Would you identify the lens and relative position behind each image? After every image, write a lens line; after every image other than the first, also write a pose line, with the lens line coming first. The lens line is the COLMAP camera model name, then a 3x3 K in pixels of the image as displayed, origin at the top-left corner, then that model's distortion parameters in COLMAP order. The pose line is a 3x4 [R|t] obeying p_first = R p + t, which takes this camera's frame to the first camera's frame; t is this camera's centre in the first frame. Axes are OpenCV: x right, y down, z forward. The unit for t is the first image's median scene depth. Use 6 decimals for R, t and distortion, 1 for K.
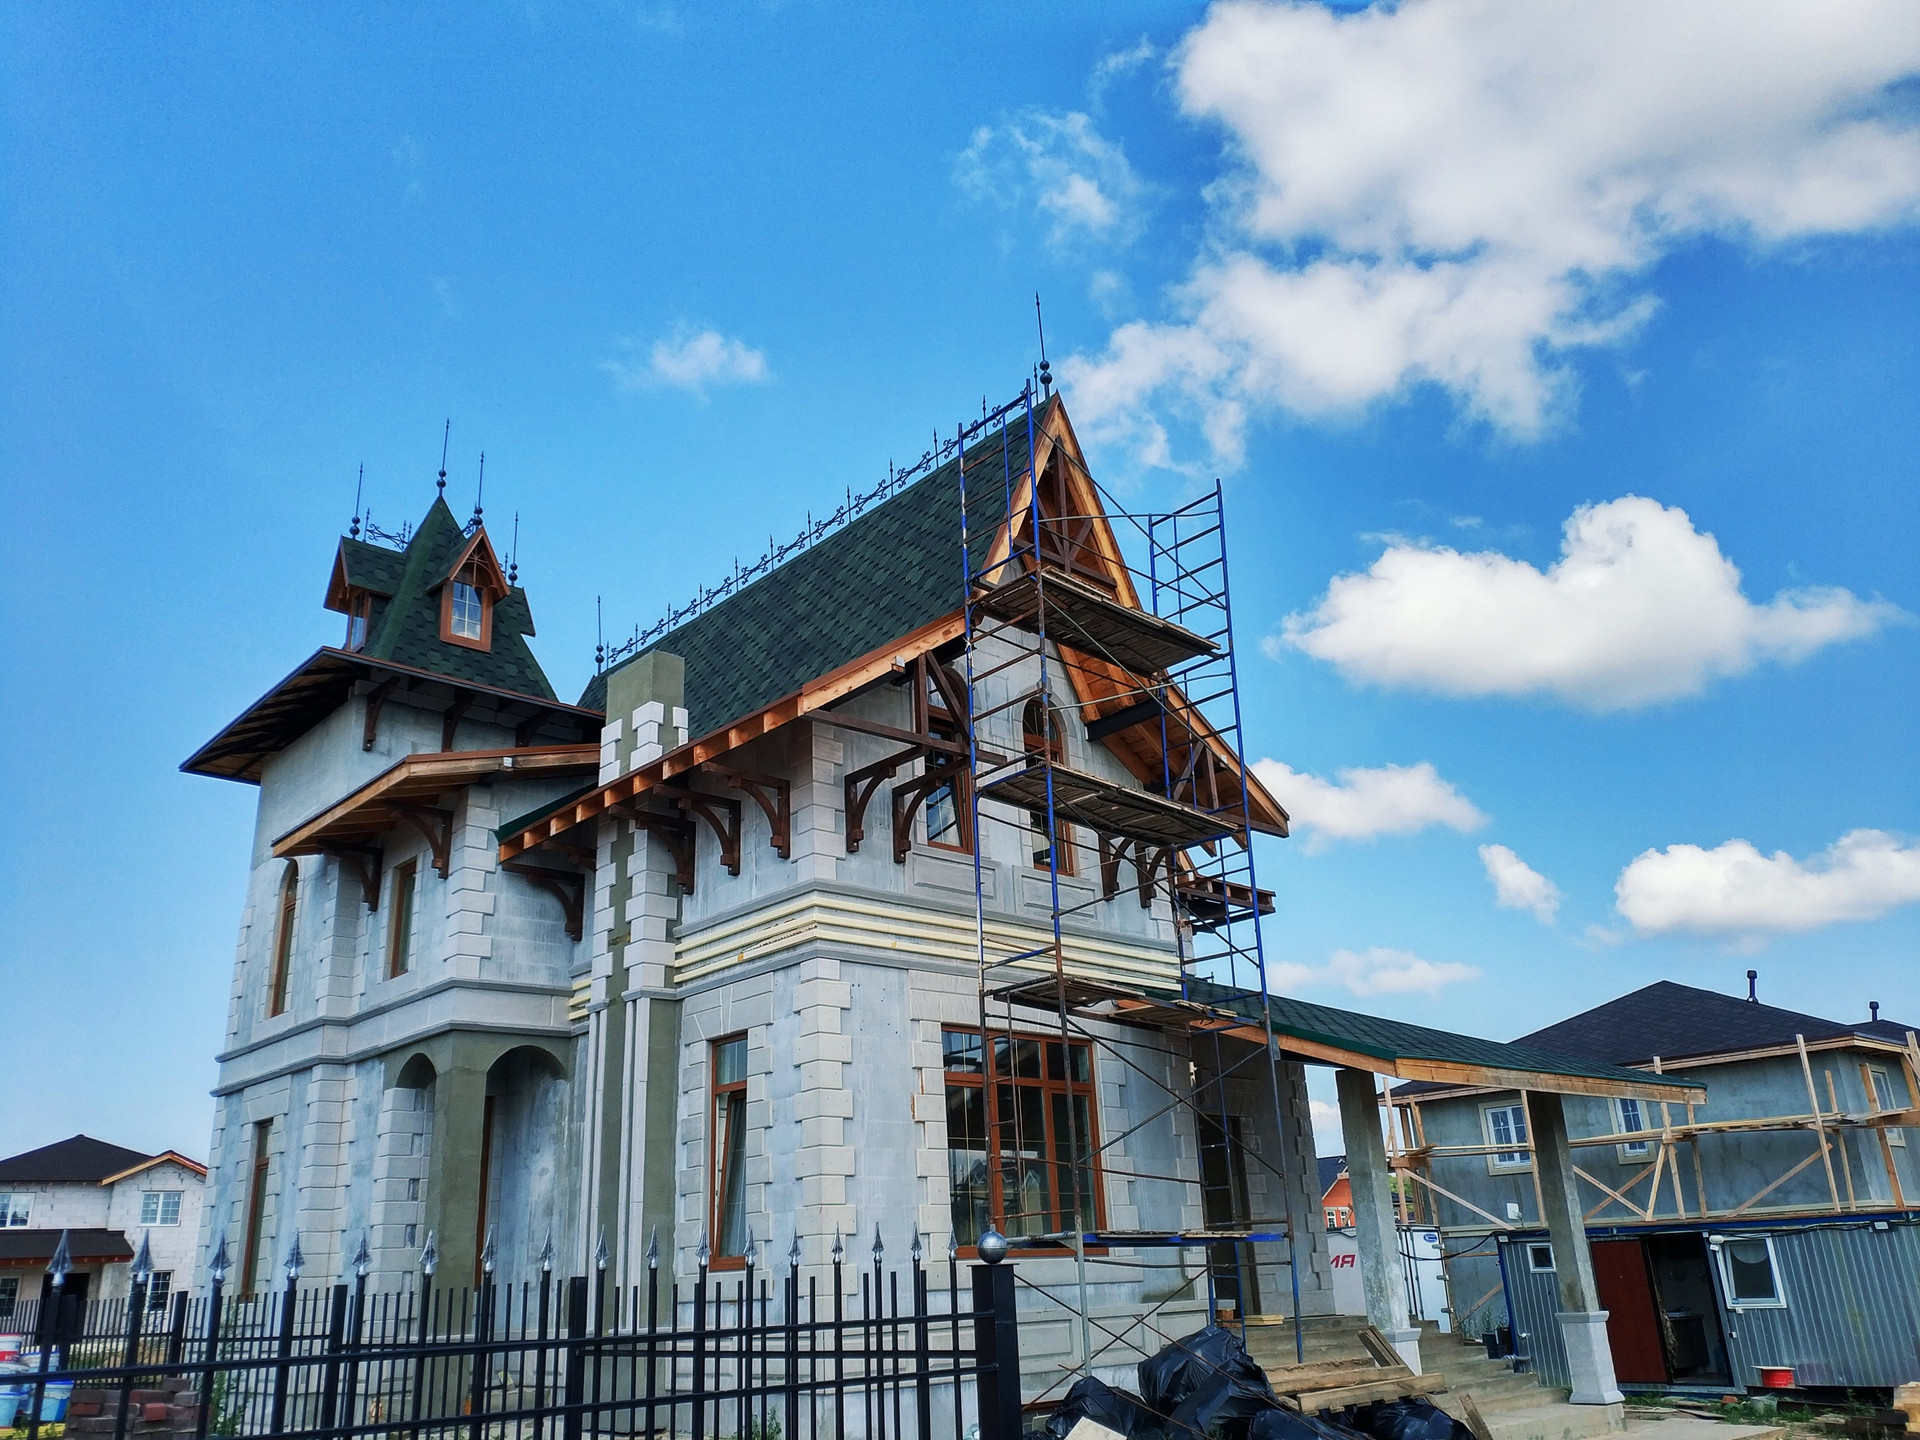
lens RADIAL K [[1487.4, 0, 960.0], [0, 1487.4, 720.0], [0, 0, 1]] dist [0.009552, 0.001358]
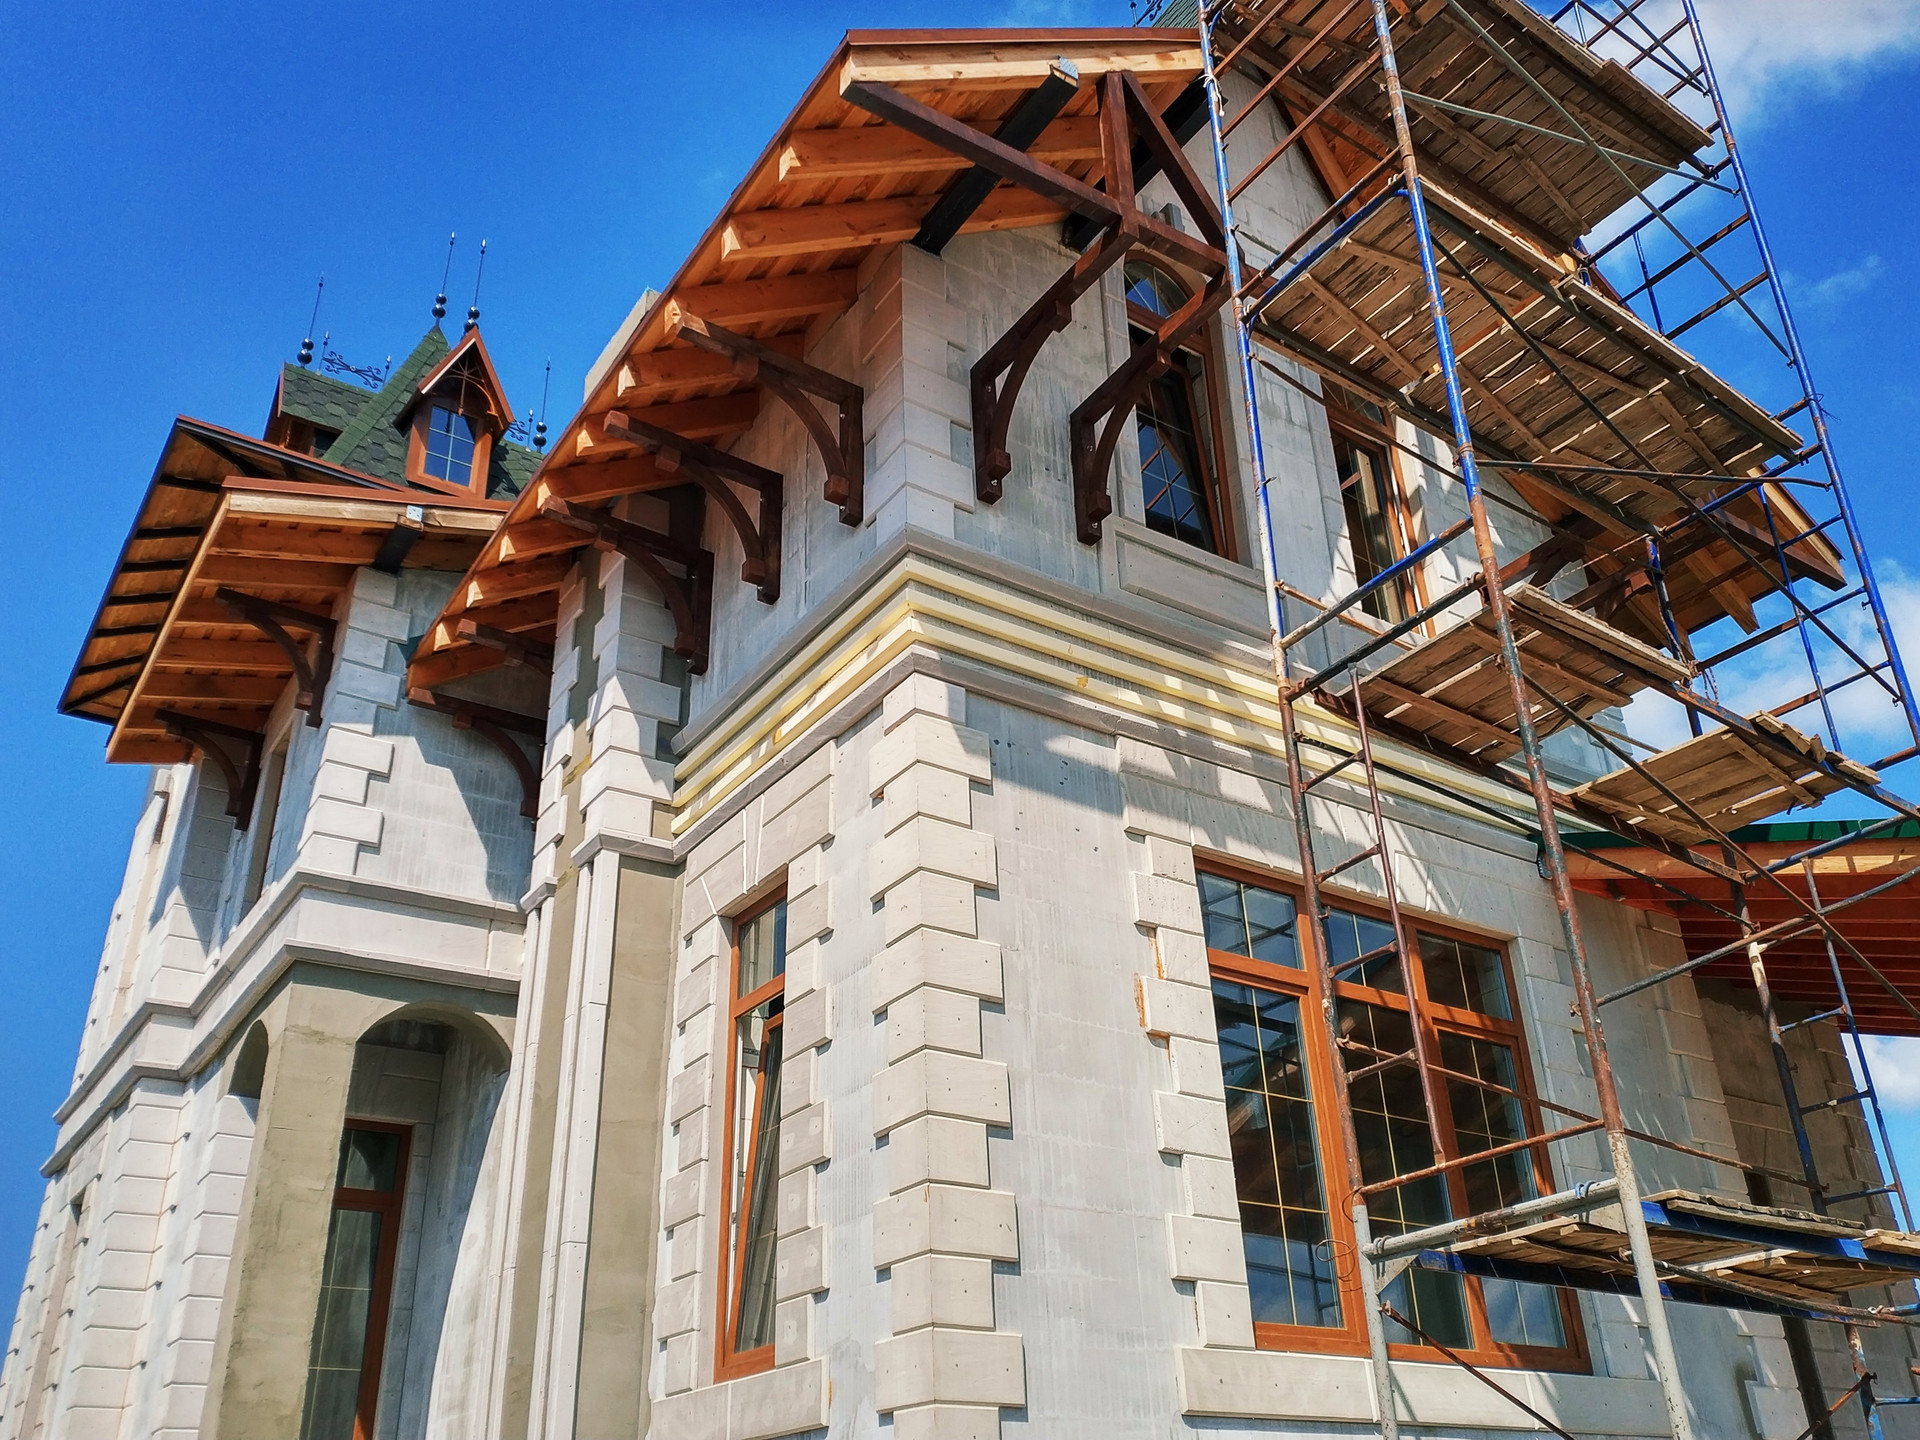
lens RADIAL K [[1629.5, 0, 960.0], [0, 1629.5, 720.0], [0, 0, 1]] dist [0.031407, 0.002252]
pose [[0.989008, -0.054627, -0.137399, -0.011657], [0.037509, 0.991545, -0.124221, 0.217423], [0.143023, 0.117702, 0.982696, 0.460372]]
